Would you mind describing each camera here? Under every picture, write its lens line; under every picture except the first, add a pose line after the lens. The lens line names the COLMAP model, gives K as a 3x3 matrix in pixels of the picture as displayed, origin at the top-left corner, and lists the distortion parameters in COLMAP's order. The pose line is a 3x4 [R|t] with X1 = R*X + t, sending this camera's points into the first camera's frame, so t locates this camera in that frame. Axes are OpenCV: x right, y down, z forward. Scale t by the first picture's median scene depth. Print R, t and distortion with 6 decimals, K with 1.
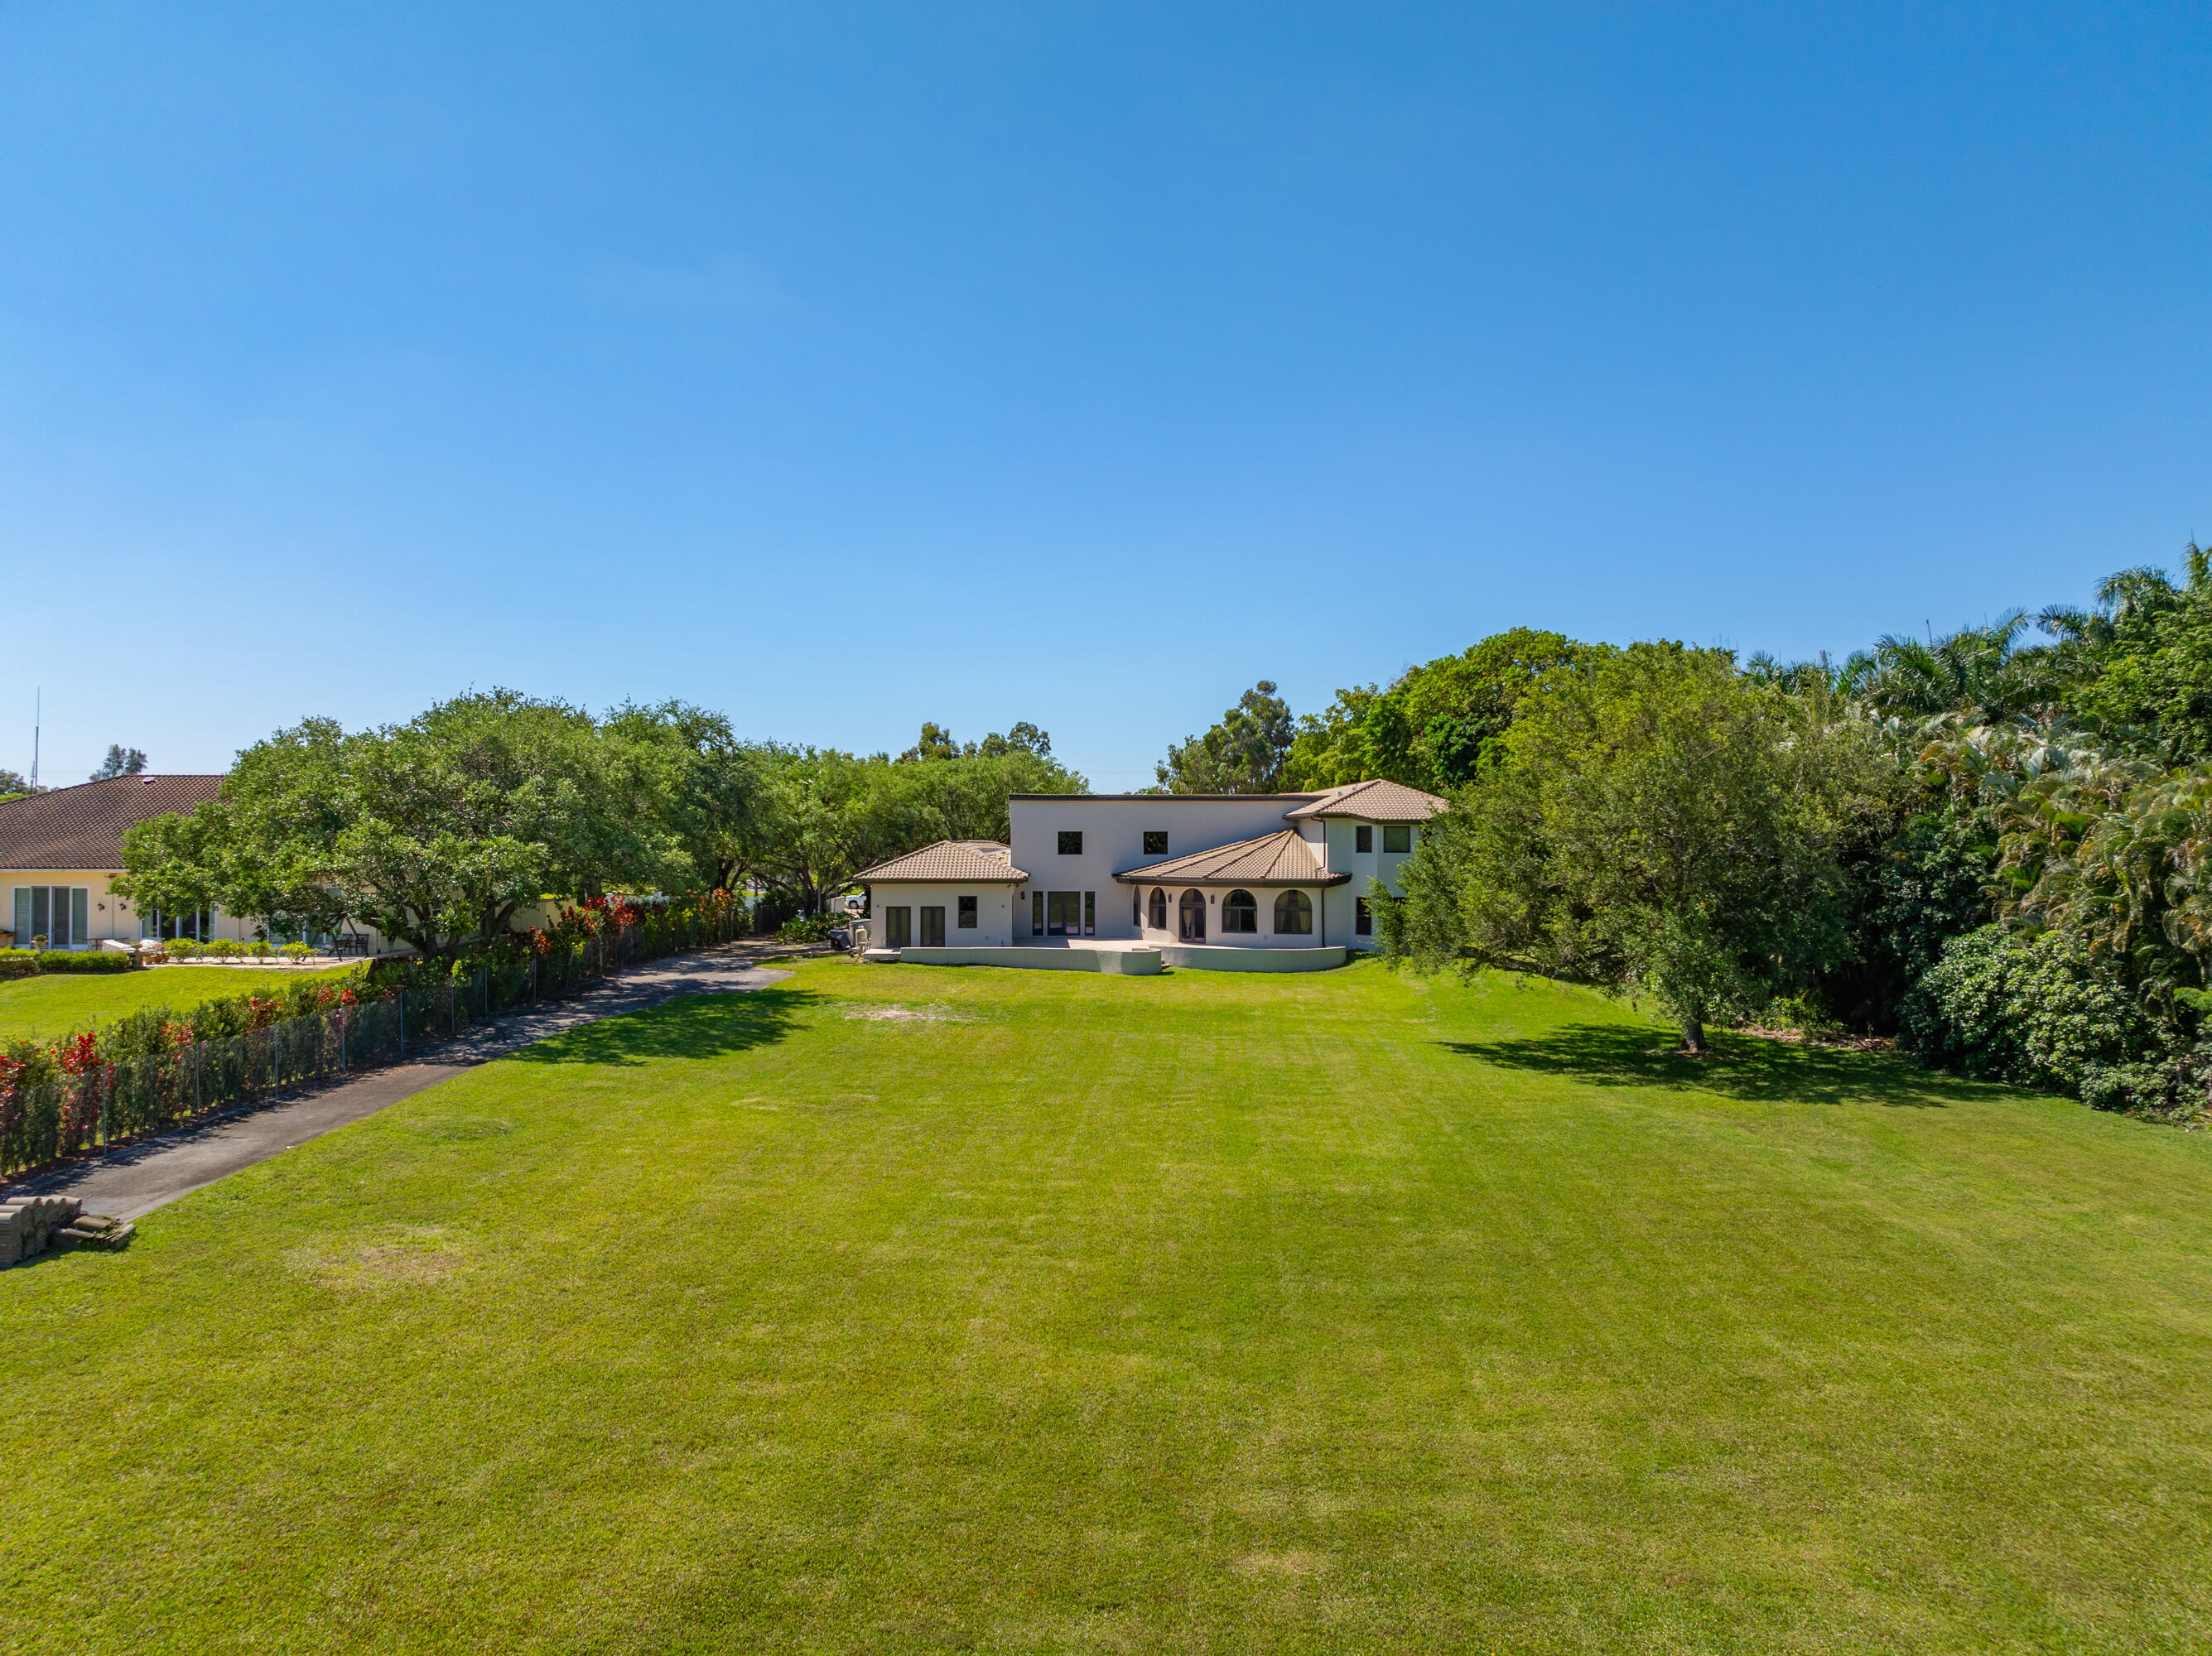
lens RADIAL K [[1566.0, 0, 1106.0], [0, 1566.0, 828.0], [0, 0, 1]] dist [-0.018293, -0.031678]
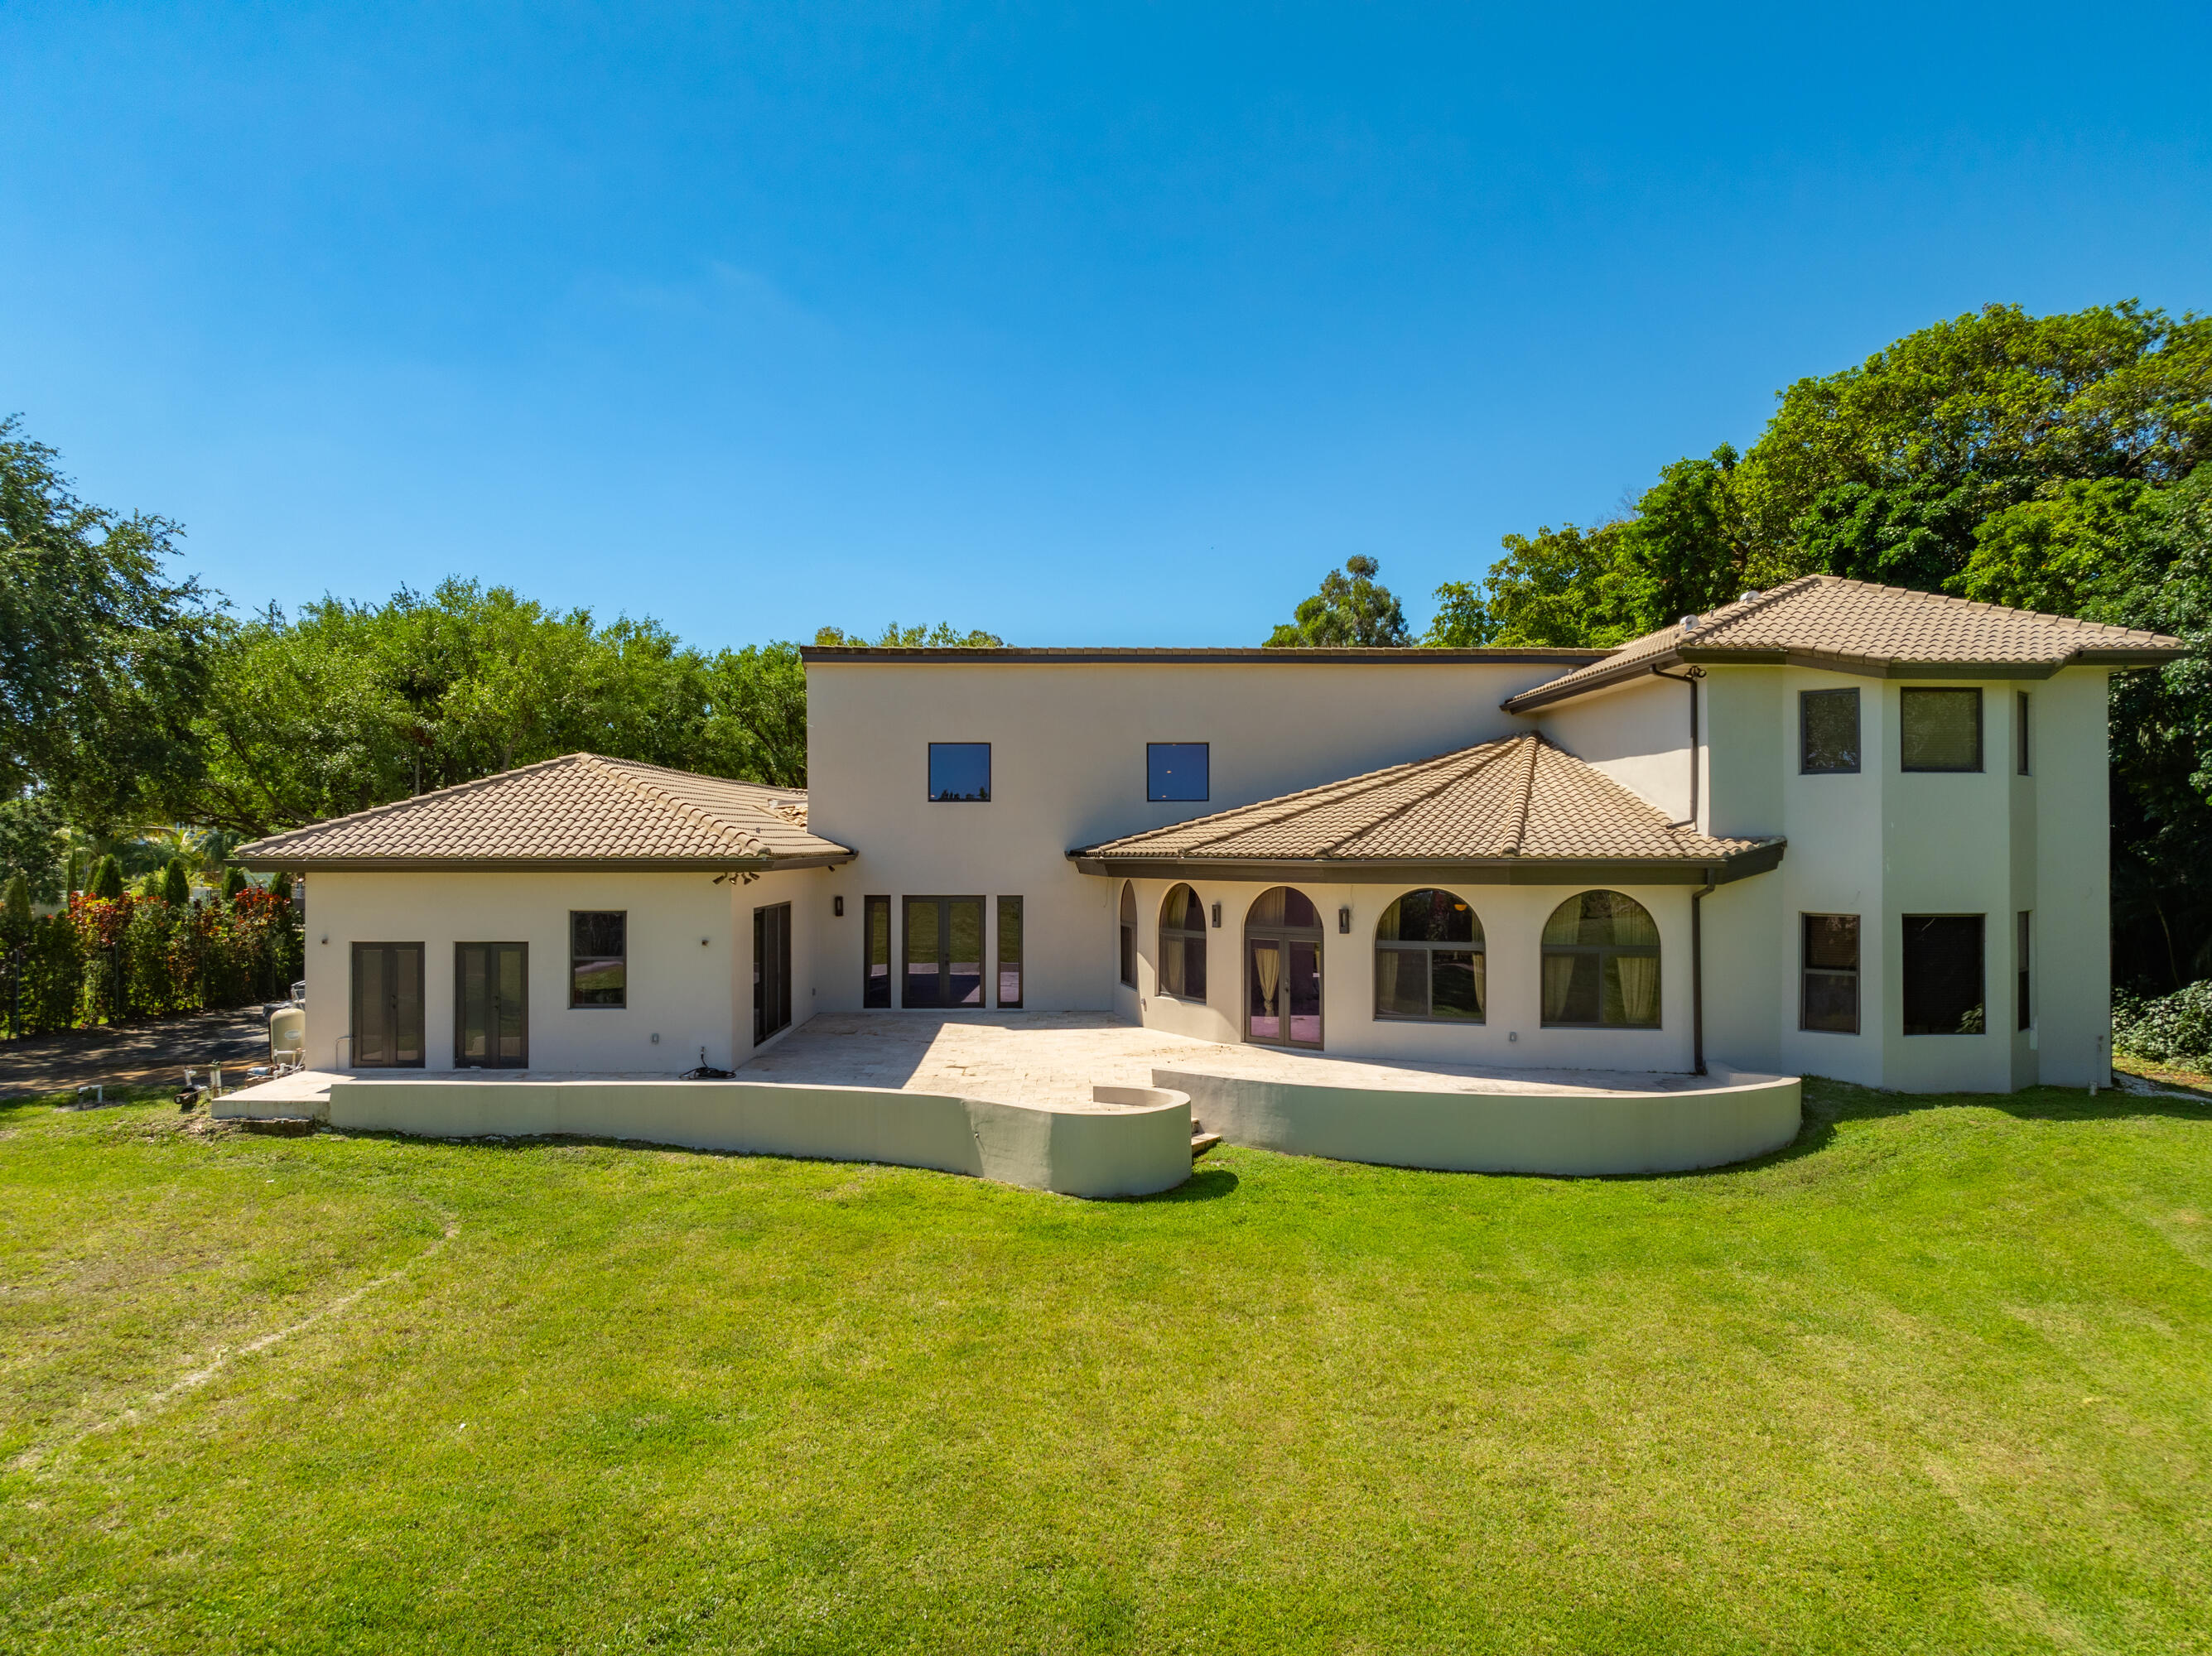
lens RADIAL K [[1566.0, 0, 1106.0], [0, 1566.0, 828.0], [0, 0, 1]] dist [-0.018293, -0.031678]
pose [[0.999743, -0.002075, -0.022585, 0.024431], [0.002064, 0.999998, -0.000475, 0.026039], [0.022586, 0.000428, 0.999745, 0.664849]]
